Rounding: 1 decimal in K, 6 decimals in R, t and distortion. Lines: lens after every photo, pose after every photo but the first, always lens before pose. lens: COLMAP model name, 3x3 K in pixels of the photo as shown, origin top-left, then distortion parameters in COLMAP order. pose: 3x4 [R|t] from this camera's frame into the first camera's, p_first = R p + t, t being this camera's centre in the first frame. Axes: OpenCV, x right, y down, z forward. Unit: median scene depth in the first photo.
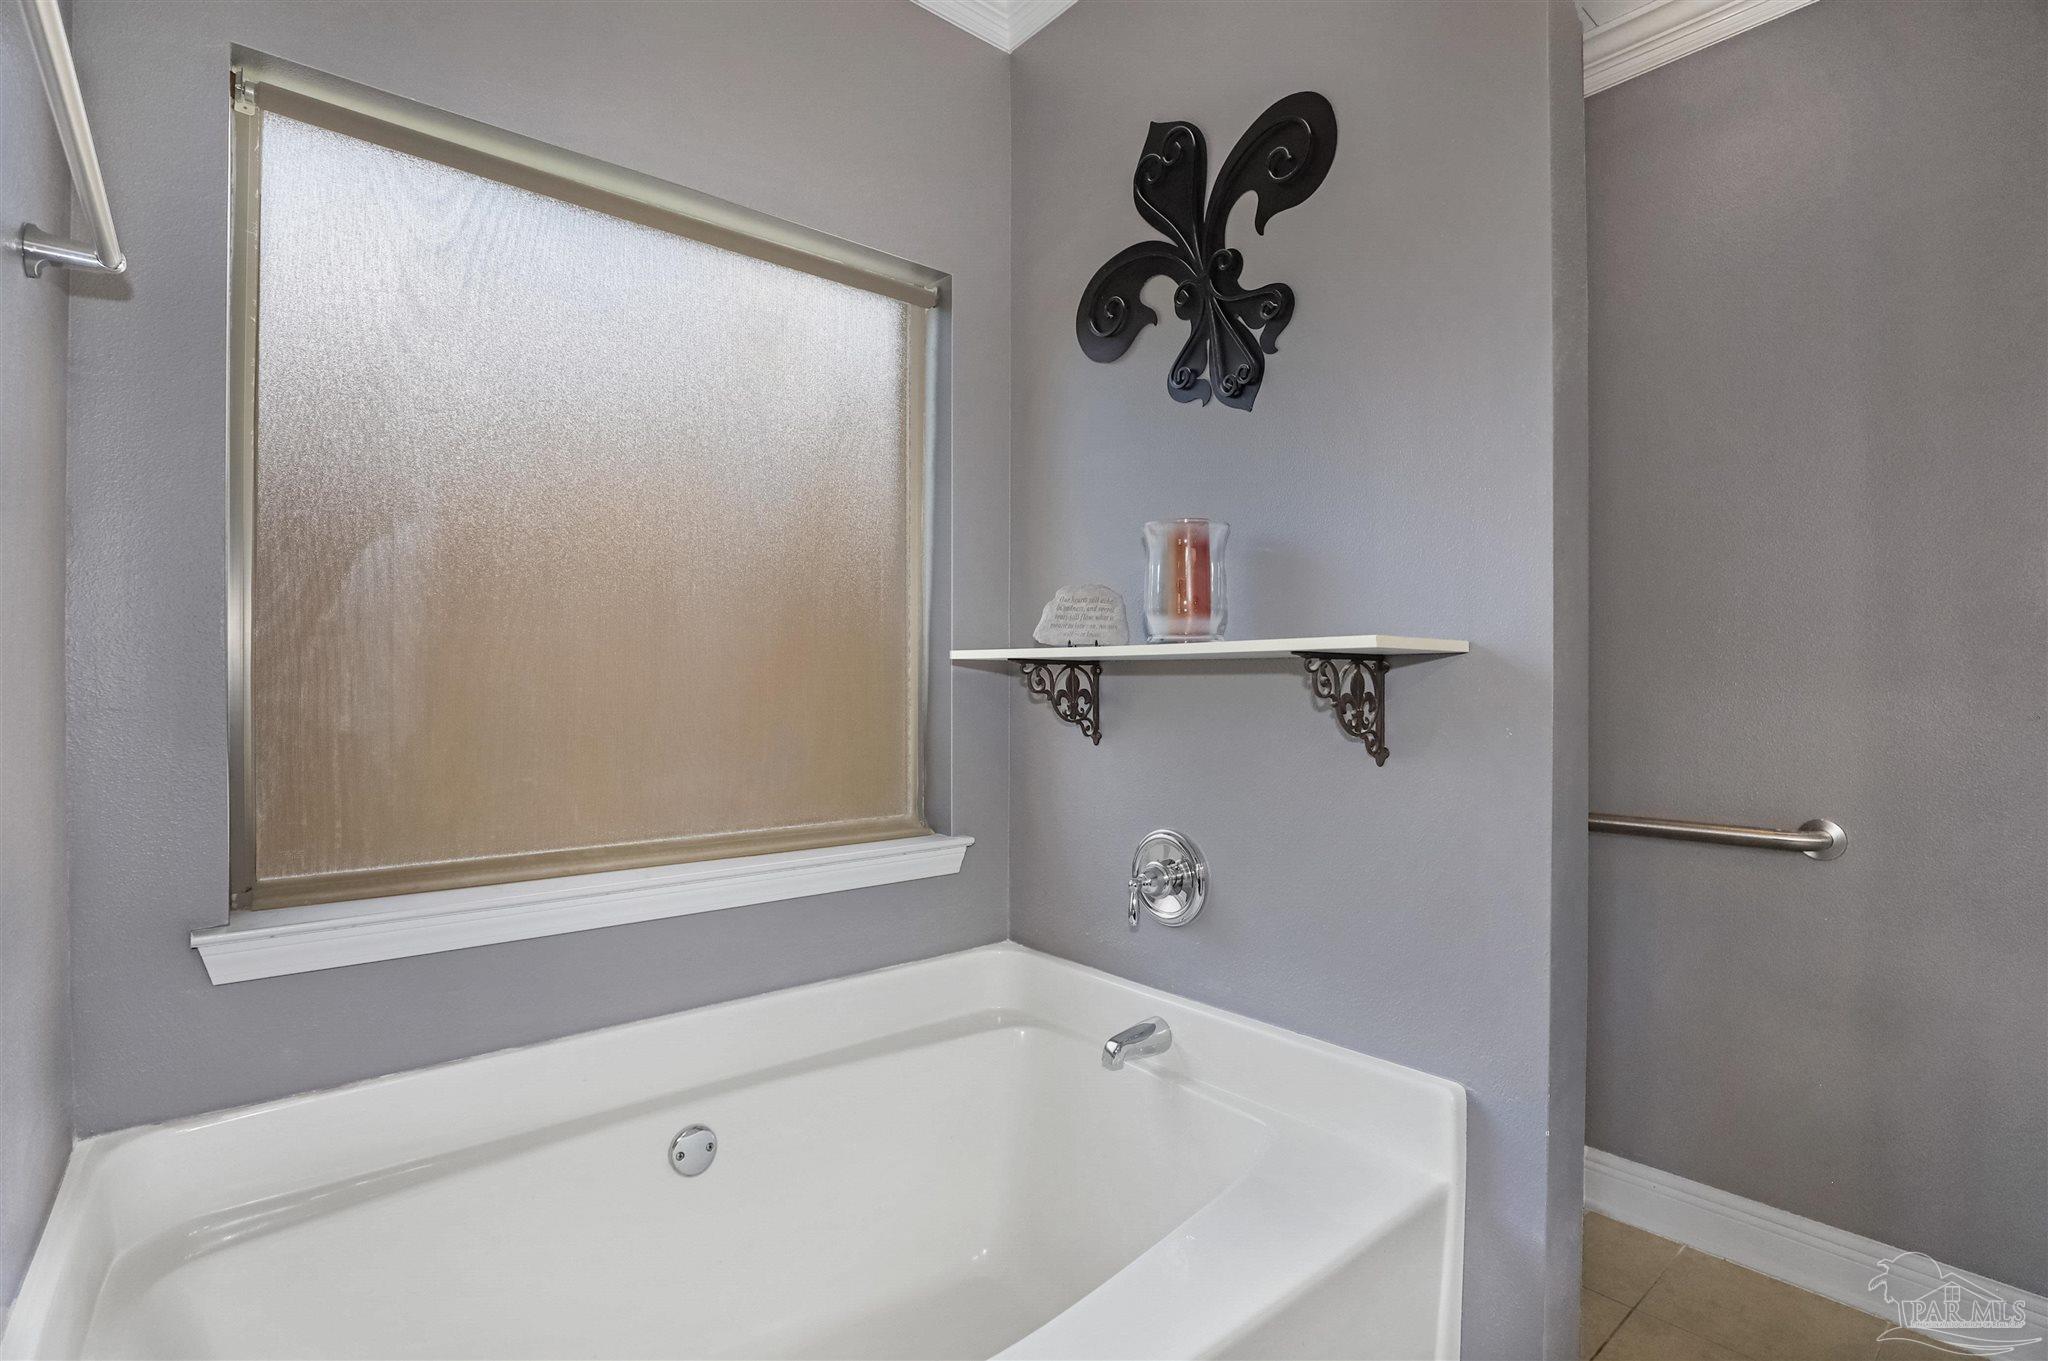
lens RADIAL K [[959.0, 0, 1027.8], [0, 959.0, 683.4], [0, 0, 1]] dist [-0.021427, 0.000024]
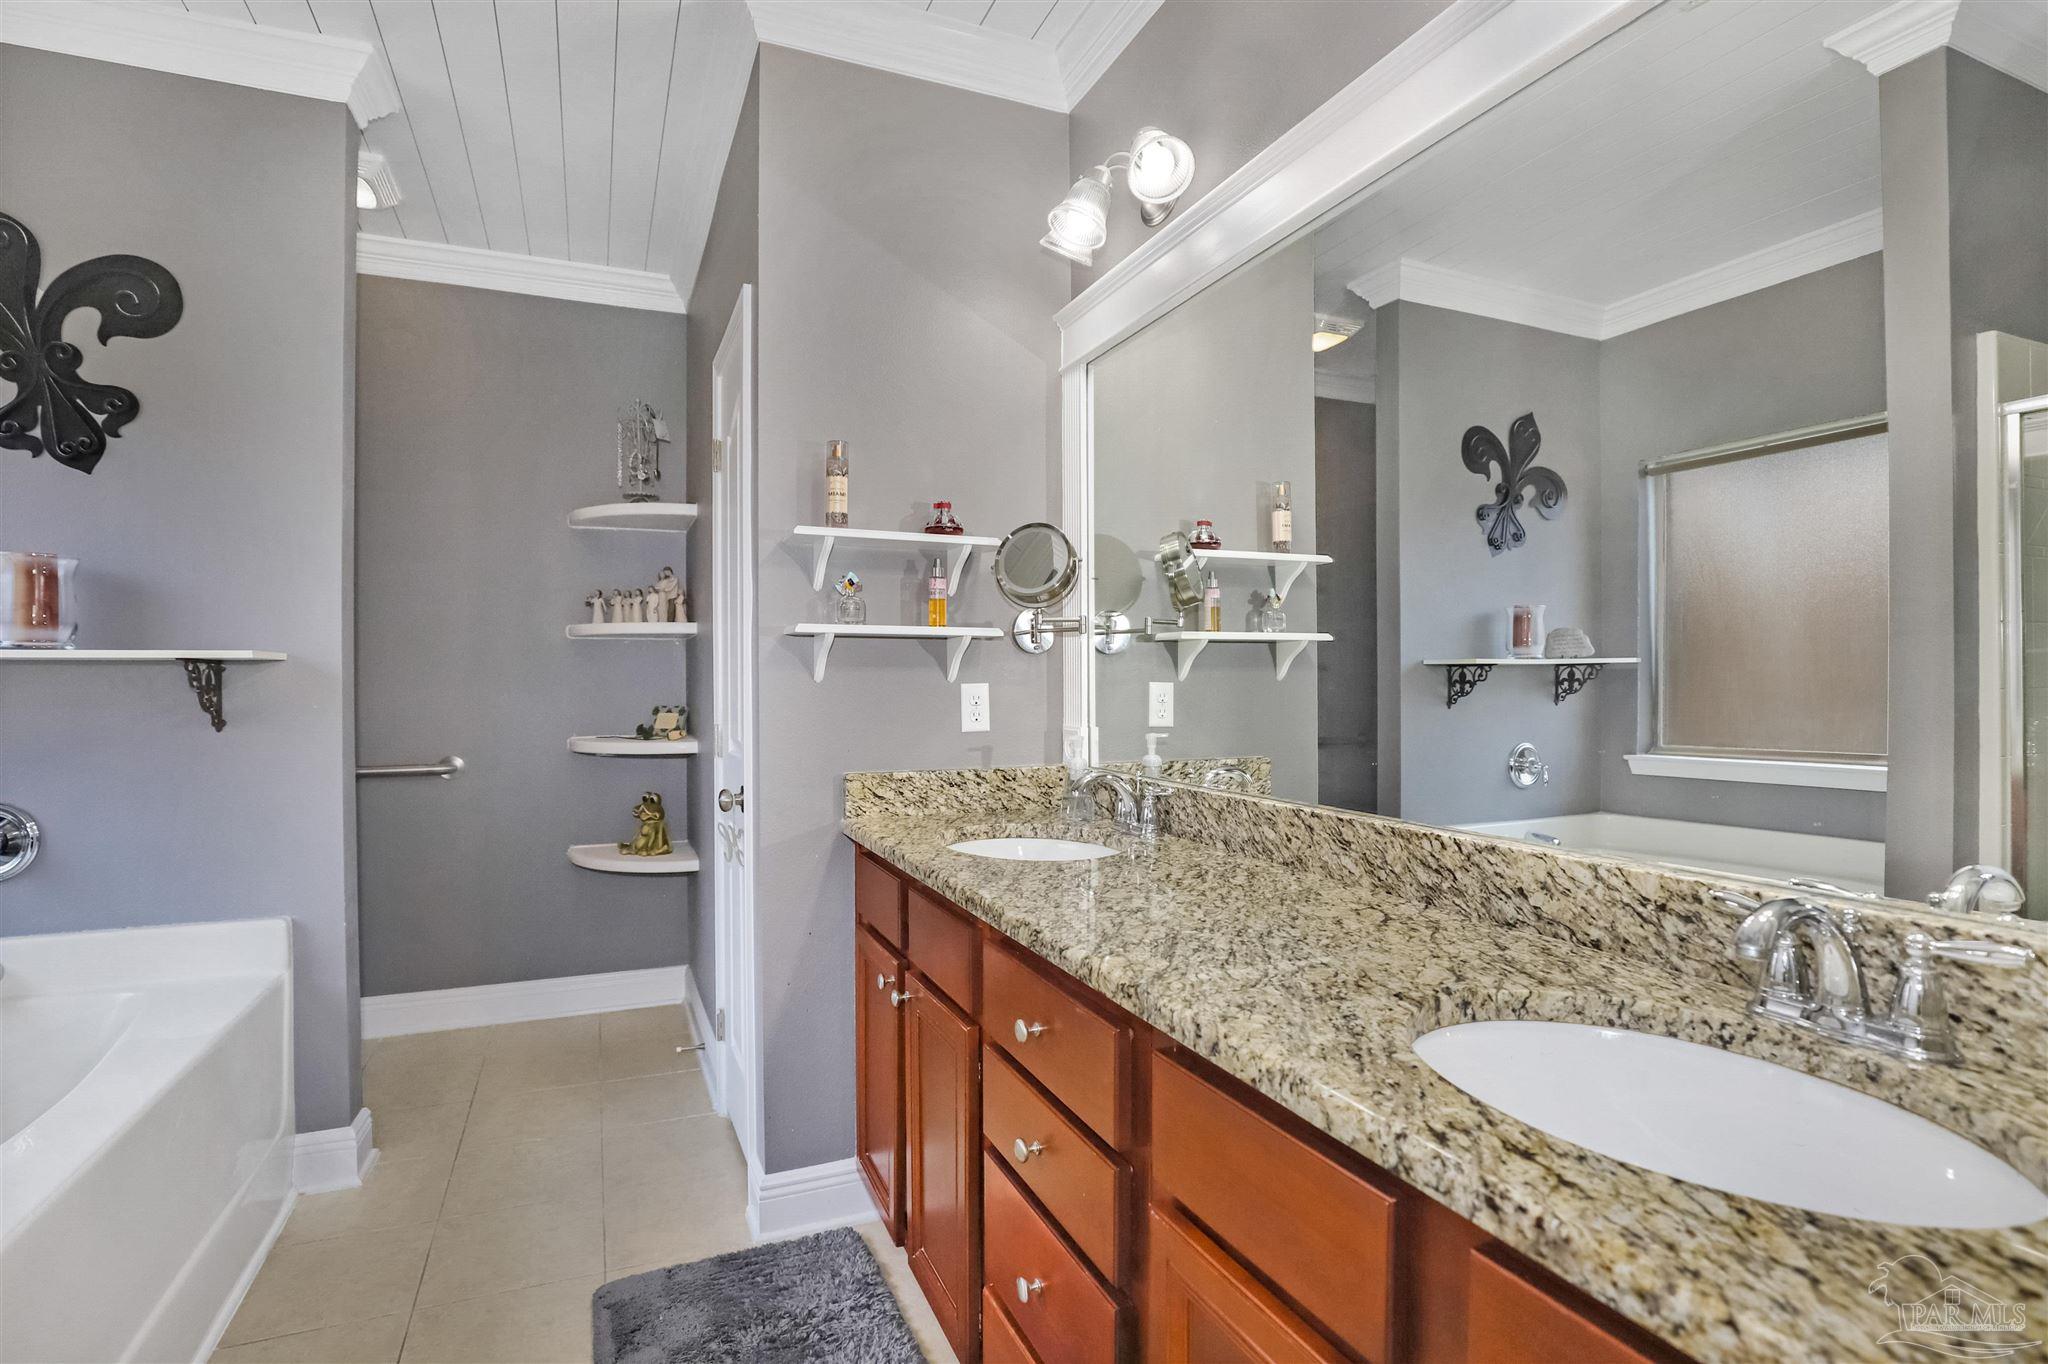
lens RADIAL K [[959.0, 0, 1022.6], [0, 959.0, 676.4], [0, 0, 1]] dist [-0.021427, 0.000024]
pose [[0.284311, -0.009461, 0.958685, -0.664333], [0.008134, 0.999939, 0.007456, -0.003534], [-0.958697, 0.005678, 0.284371, -0.621707]]
